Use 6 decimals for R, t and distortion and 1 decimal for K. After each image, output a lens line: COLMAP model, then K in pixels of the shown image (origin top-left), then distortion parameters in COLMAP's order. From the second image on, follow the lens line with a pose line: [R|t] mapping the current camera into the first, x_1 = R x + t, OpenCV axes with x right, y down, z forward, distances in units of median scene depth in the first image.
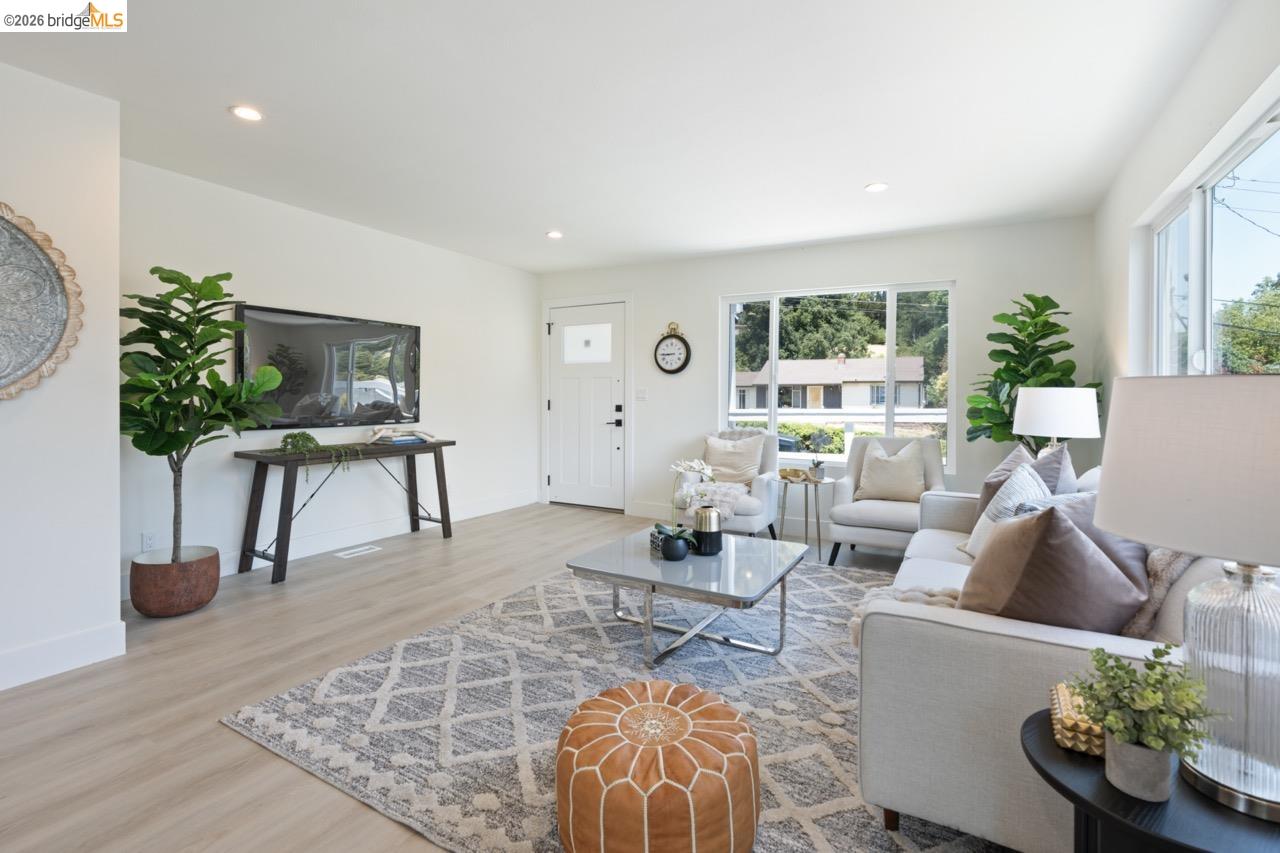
lens RADIAL K [[583.5, 0, 638.2], [0, 583.5, 402.8], [0, 0, 1]] dist [-0.005243, 0.000289]
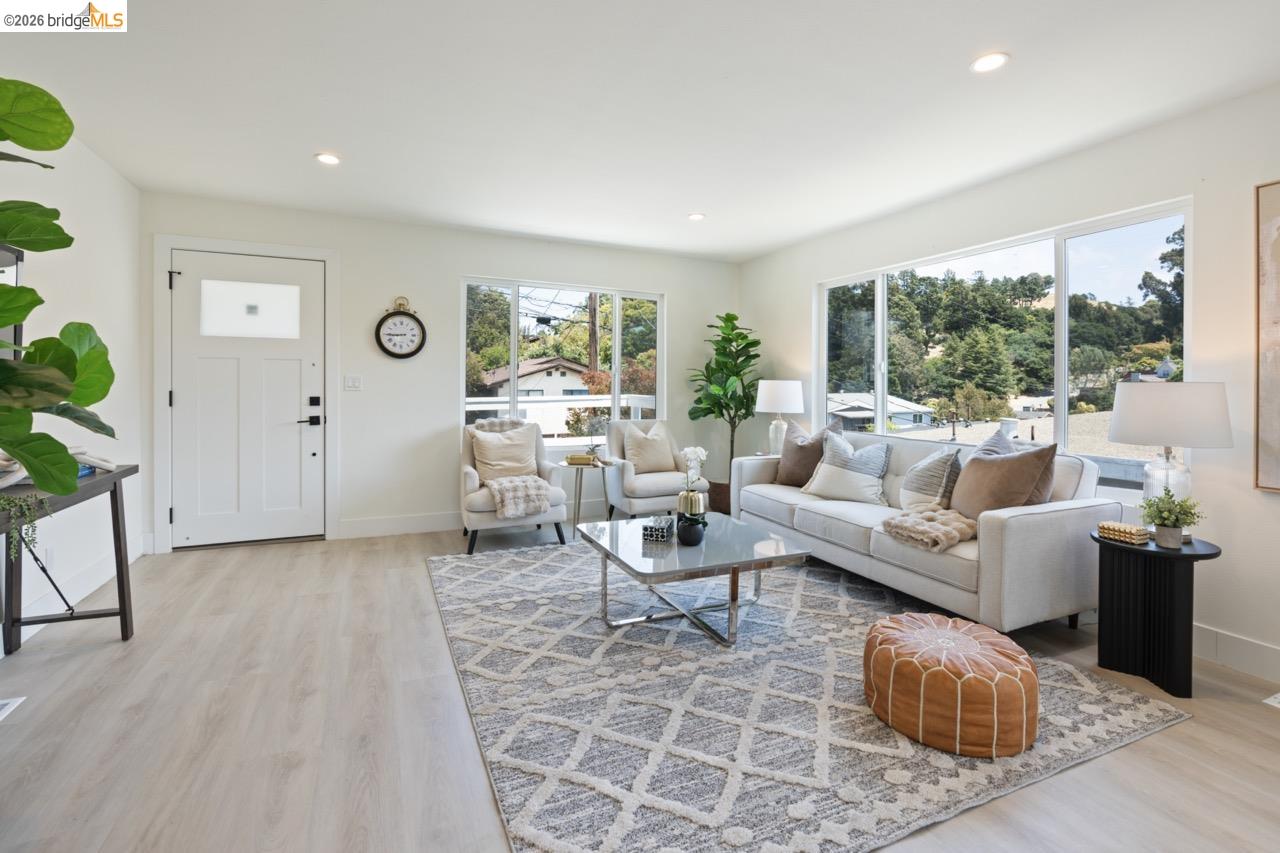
lens RADIAL K [[590.5, 0, 636.0], [0, 590.5, 388.3], [0, 0, 1]] dist [-0.005145, 0.001598]
pose [[0.584721, -0.005634, 0.811215, -0.832858], [0.006206, 0.999978, 0.002472, -0.013507], [-0.811211, 0.003589, 0.584743, 0.452109]]
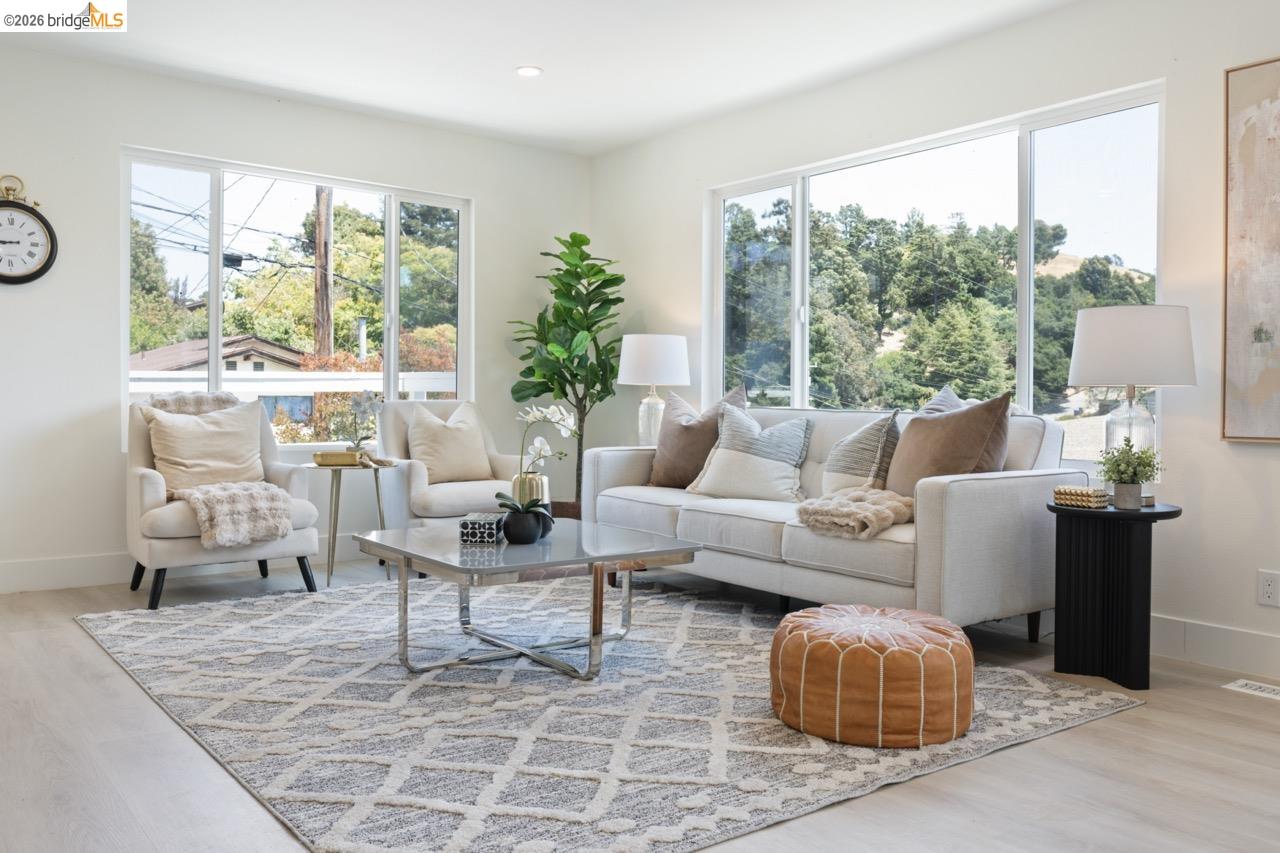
lens RADIAL K [[1050.9, 0, 635.8], [0, 1050.9, 411.9], [0, 0, 1]] dist [0.006453, 0.001793]
pose [[0.384397, -0.013535, 0.923069, -1.045561], [0.004432, 0.999908, 0.012816, 0.088521], [-0.923157, -0.000835, 0.384422, 0.385071]]
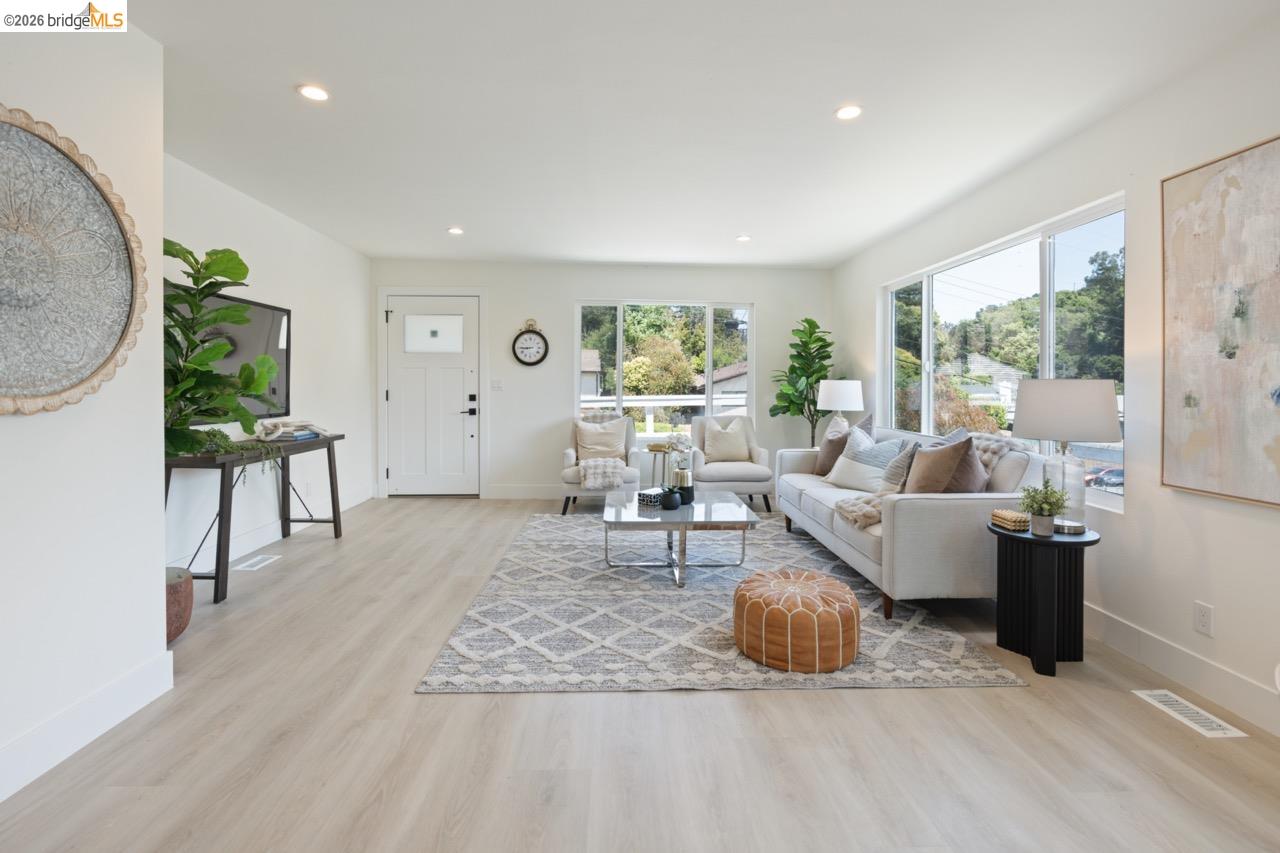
lens RADIAL K [[590.5, 0, 636.0], [0, 590.5, 388.3], [0, 0, 1]] dist [-0.005145, 0.001598]
pose [[0.848821, -0.005090, 0.528656, -0.701371], [0.008059, 0.999962, -0.003312, -0.003425], [-0.528619, 0.007072, 0.848830, -0.100687]]
